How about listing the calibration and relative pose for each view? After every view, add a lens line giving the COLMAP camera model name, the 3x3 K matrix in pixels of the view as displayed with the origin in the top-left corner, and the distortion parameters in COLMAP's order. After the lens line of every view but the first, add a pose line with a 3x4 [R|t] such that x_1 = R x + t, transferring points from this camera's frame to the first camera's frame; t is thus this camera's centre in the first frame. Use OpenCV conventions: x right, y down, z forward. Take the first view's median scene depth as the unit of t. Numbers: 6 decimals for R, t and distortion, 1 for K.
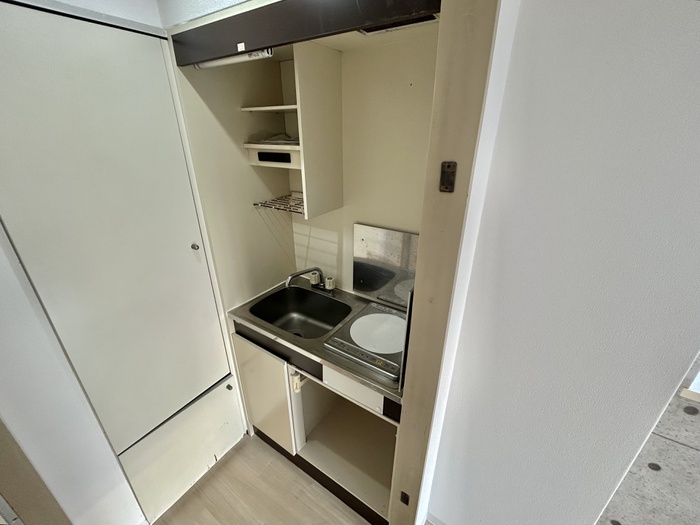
lens RADIAL K [[282.5, 0, 346.6], [0, 282.5, 262.0], [0, 0, 1]] dist [-0.000153, 0.000019]
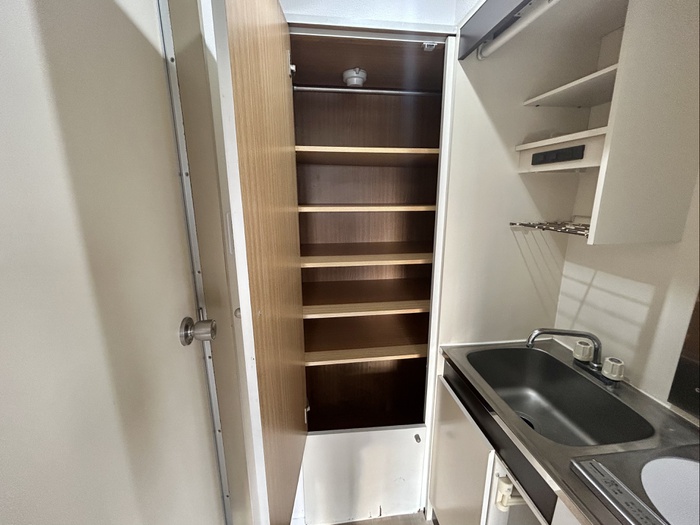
lens RADIAL K [[296.9, 0, 350.0], [0, 296.9, 262.5], [0, 0, 1]] dist [0.000048, 0.000076]
pose [[0.657829, 0.169332, -0.733885, -0.003707], [-0.294975, 0.954483, -0.044174, 0.054172], [0.693001, 0.245537, 0.677836, 0.157002]]
